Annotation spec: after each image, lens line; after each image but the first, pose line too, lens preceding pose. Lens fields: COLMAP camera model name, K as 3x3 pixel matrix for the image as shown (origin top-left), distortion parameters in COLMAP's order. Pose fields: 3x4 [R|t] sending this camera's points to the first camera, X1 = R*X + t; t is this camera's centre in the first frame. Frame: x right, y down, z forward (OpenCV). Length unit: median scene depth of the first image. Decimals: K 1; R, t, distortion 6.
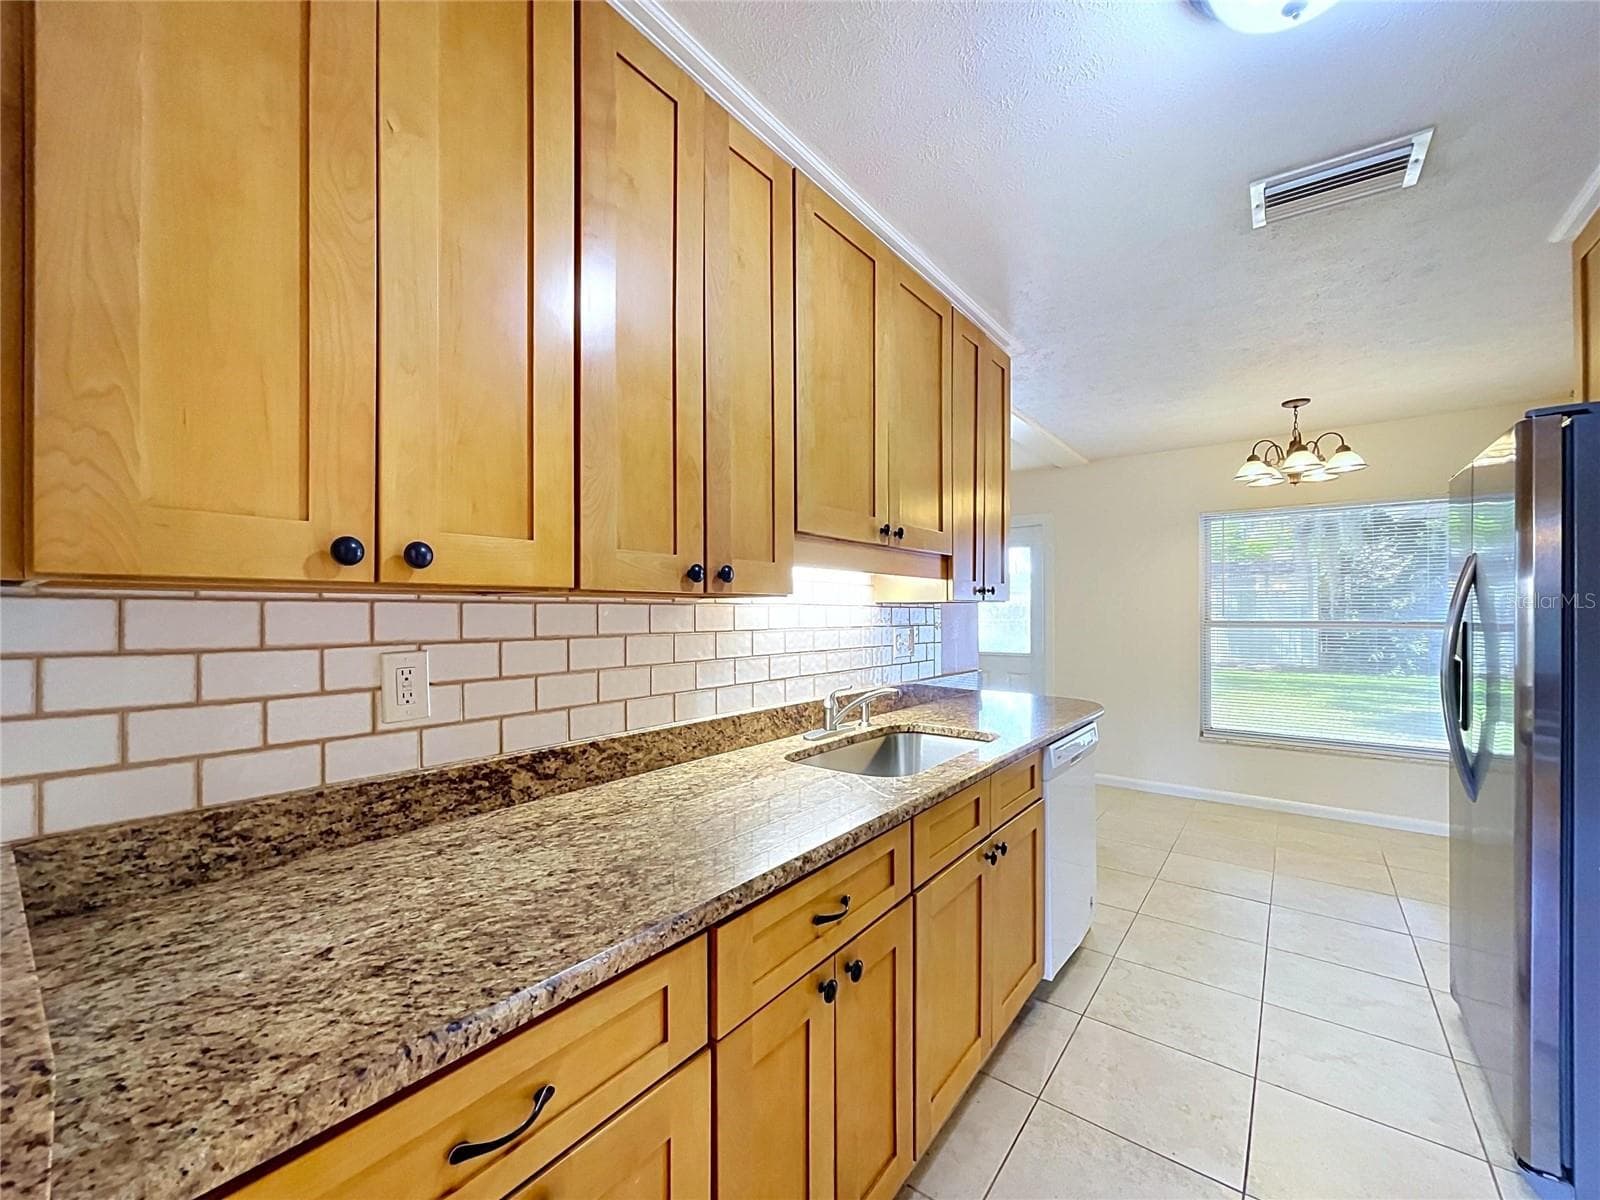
lens RADIAL K [[642.0, 0, 794.5], [0, 642.0, 610.0], [0, 0, 1]] dist [-0.001345, -0.000055]
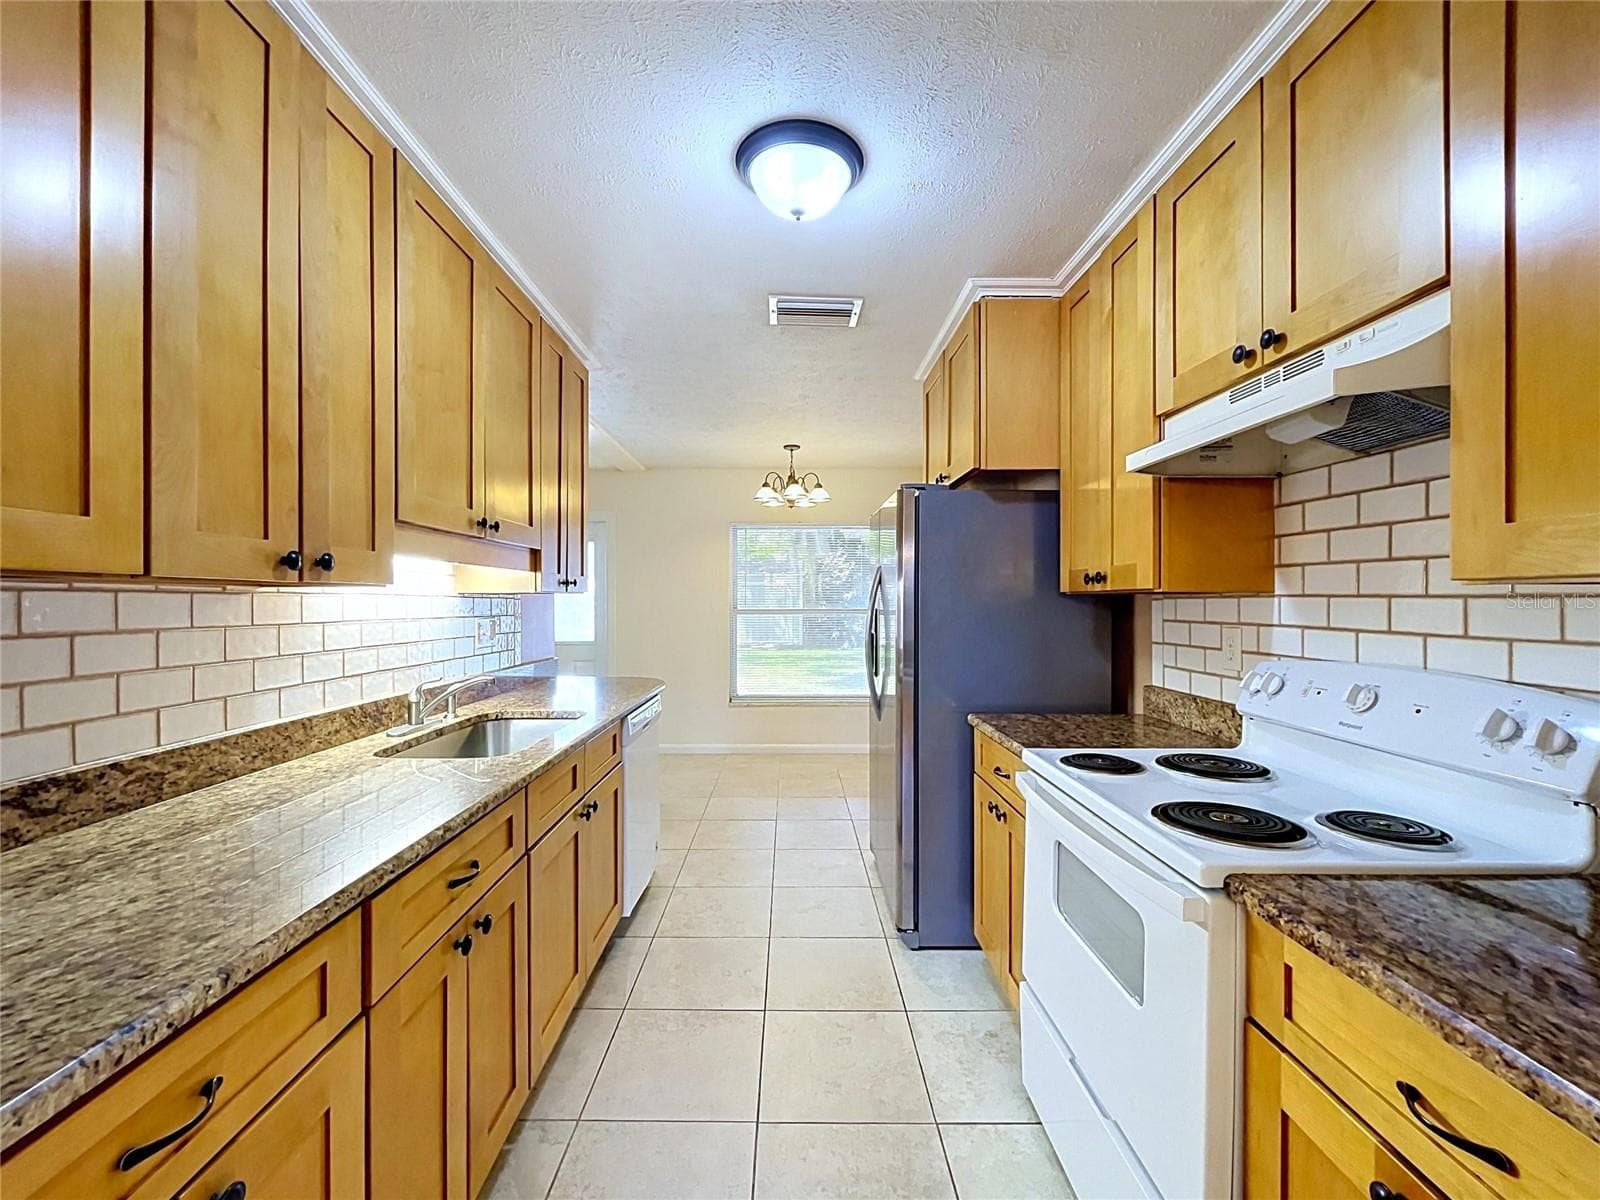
lens RADIAL K [[650.6, 0, 800.2], [0, 650.6, 609.1], [0, 0, 1]] dist [-0.000336, -0.000660]
pose [[0.776282, -0.005281, 0.630364, -0.143152], [-0.002805, 0.999926, 0.011830, 0.000071], [-0.630380, -0.010952, 0.776210, -0.160264]]
